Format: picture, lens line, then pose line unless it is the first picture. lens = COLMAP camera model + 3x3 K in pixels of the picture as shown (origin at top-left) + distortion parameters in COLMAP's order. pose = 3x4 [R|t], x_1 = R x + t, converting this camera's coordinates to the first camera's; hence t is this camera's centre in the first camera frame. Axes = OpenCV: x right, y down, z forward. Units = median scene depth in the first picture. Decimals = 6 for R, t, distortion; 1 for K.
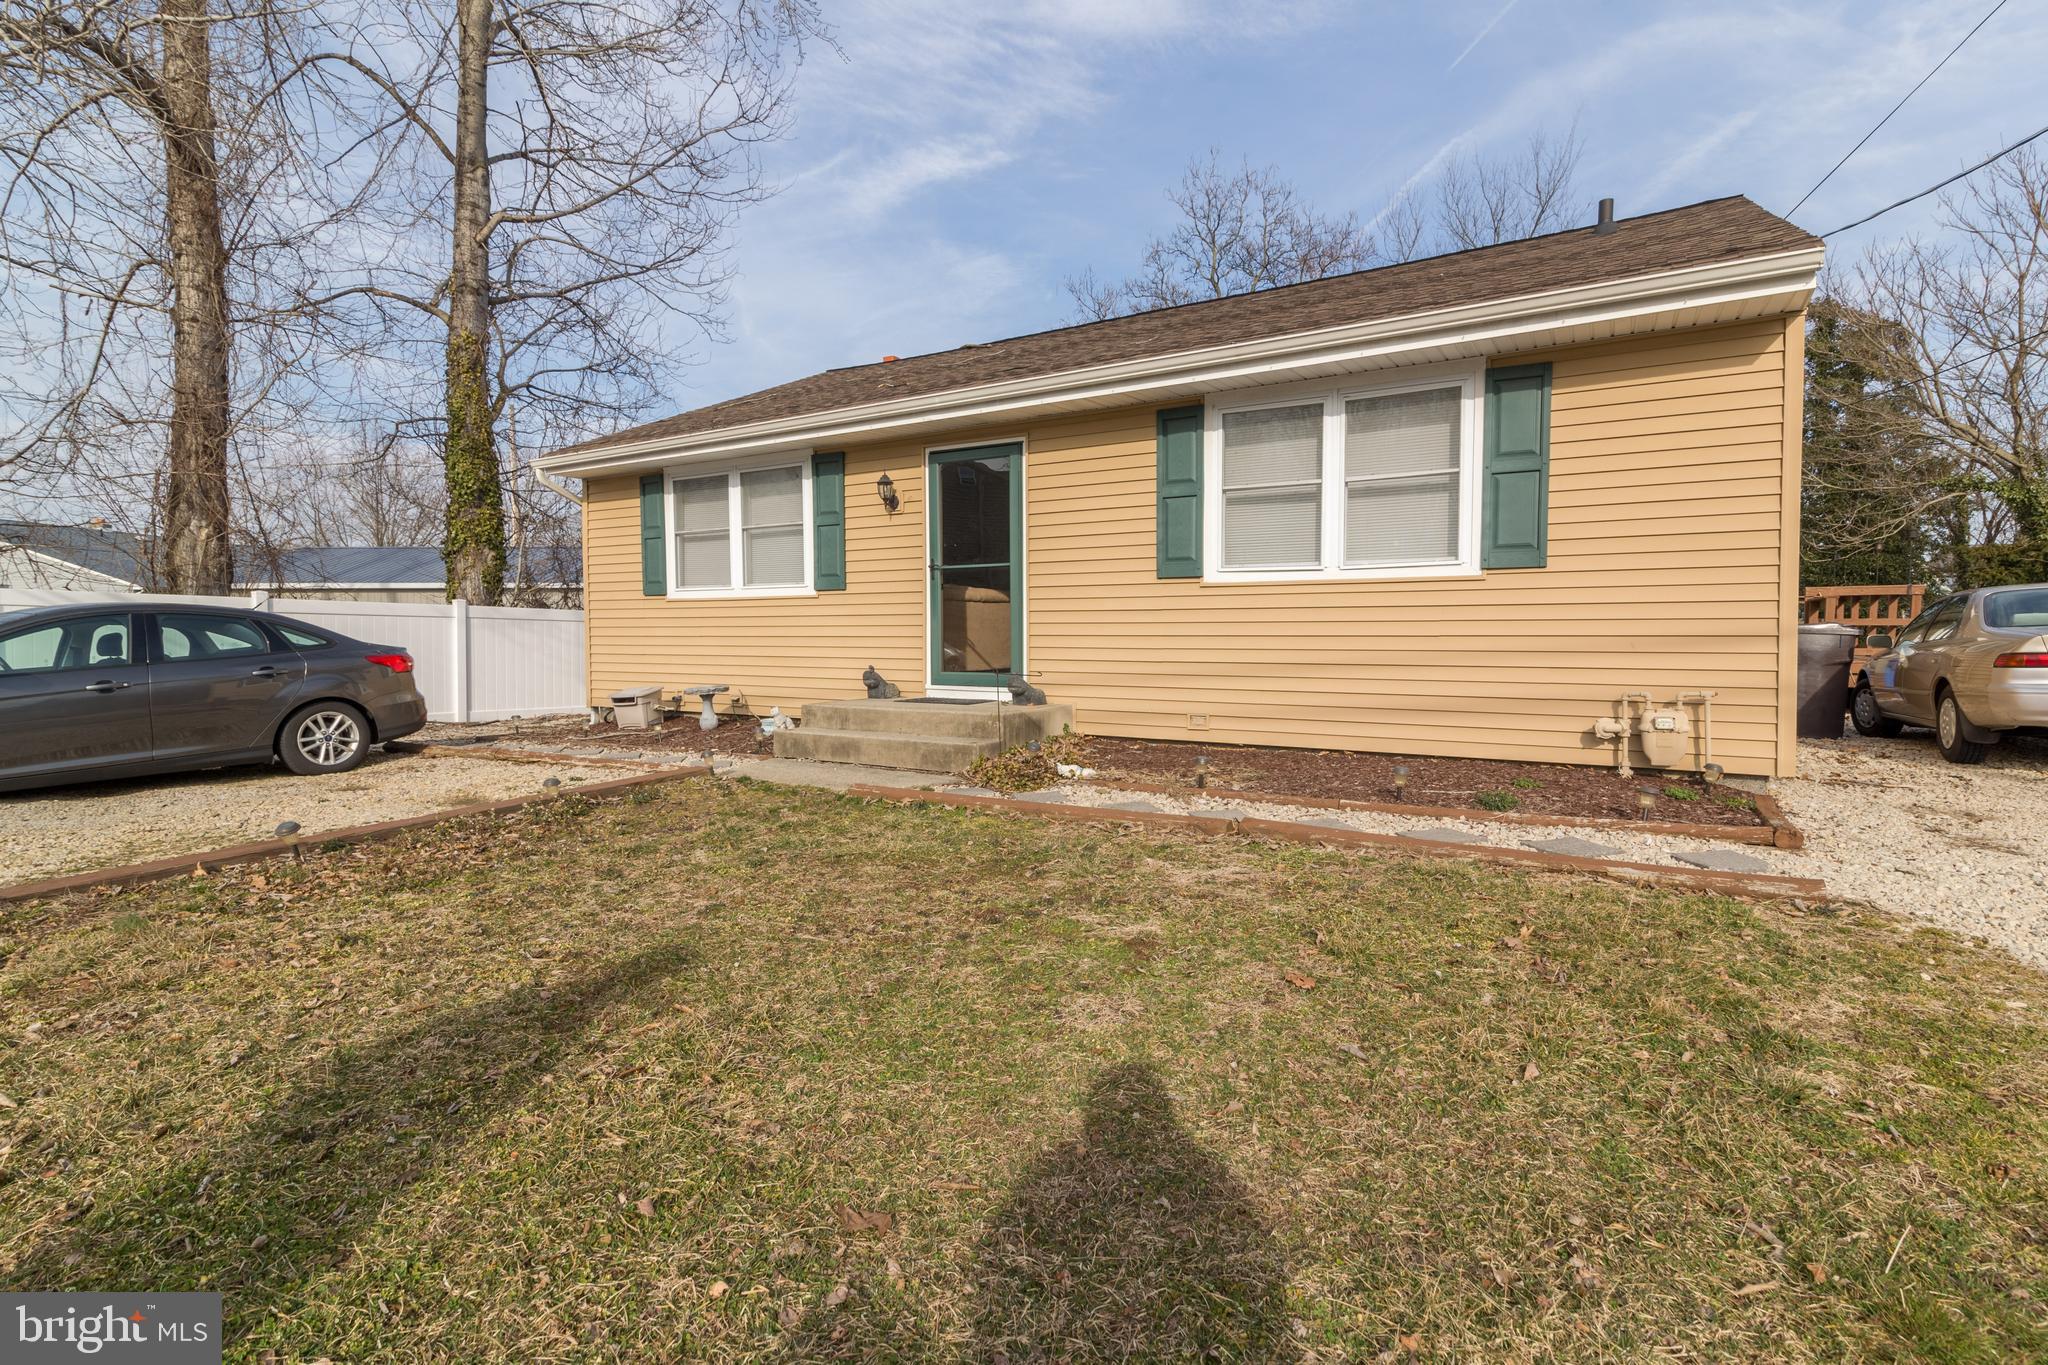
lens RADIAL K [[948.4, 0, 1095.4], [0, 948.4, 669.1], [0, 0, 1]] dist [0.003881, -0.000440]
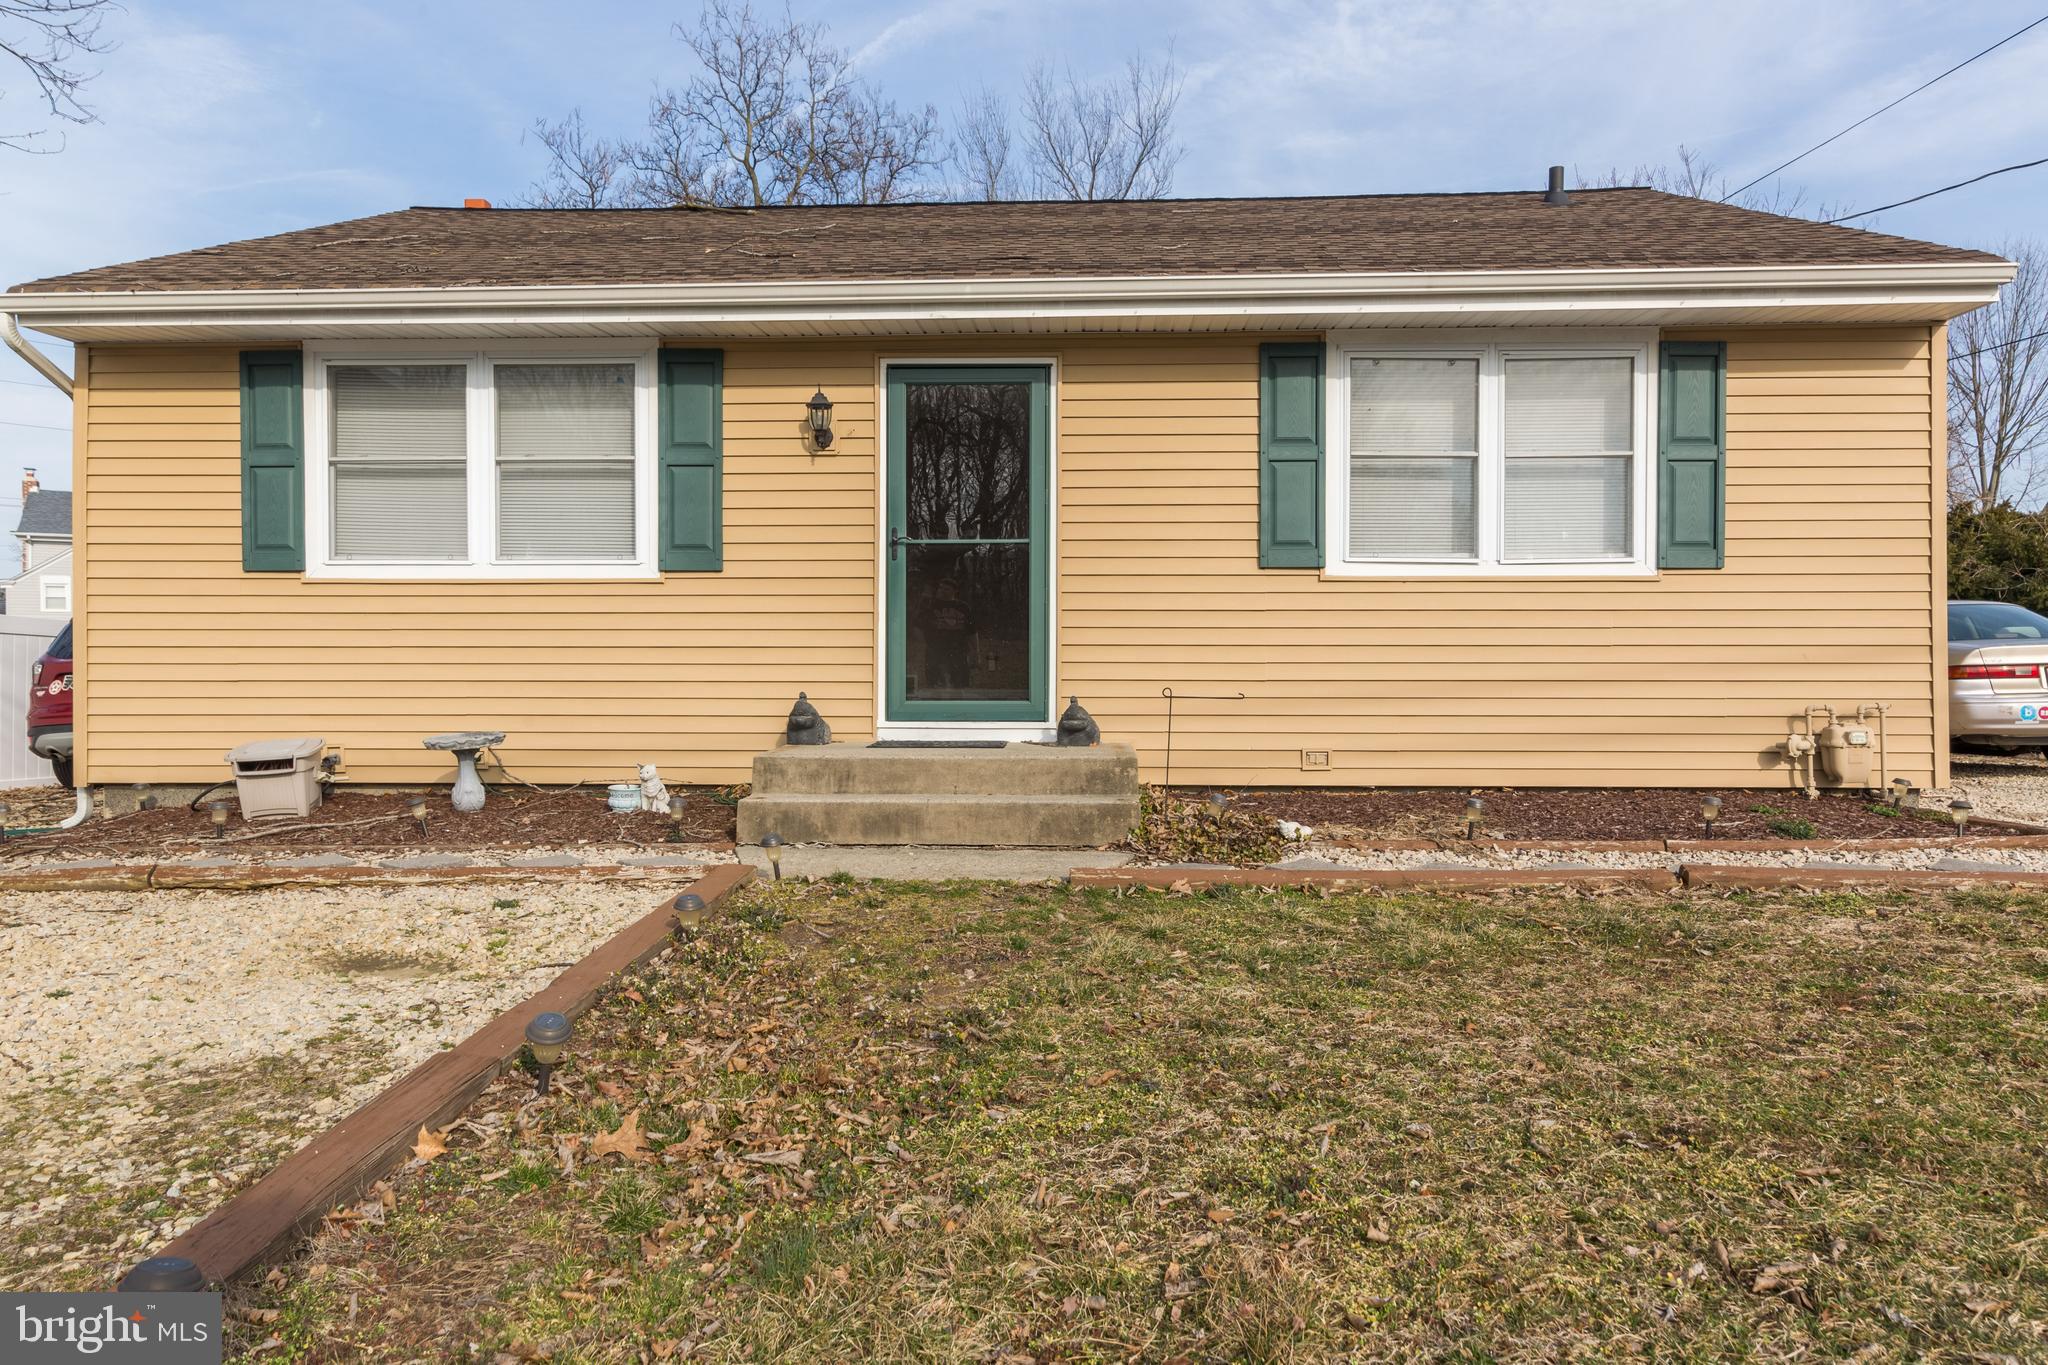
lens RADIAL K [[1283.4, 0, 1030.1], [0, 1283.4, 679.7], [0, 0, 1]] dist [-0.001397, 0.002654]
pose [[0.884776, -0.007241, 0.465960, -0.501993], [0.017164, 0.999707, -0.017056, 0.004883], [-0.465700, 0.023089, 0.884642, 0.177748]]
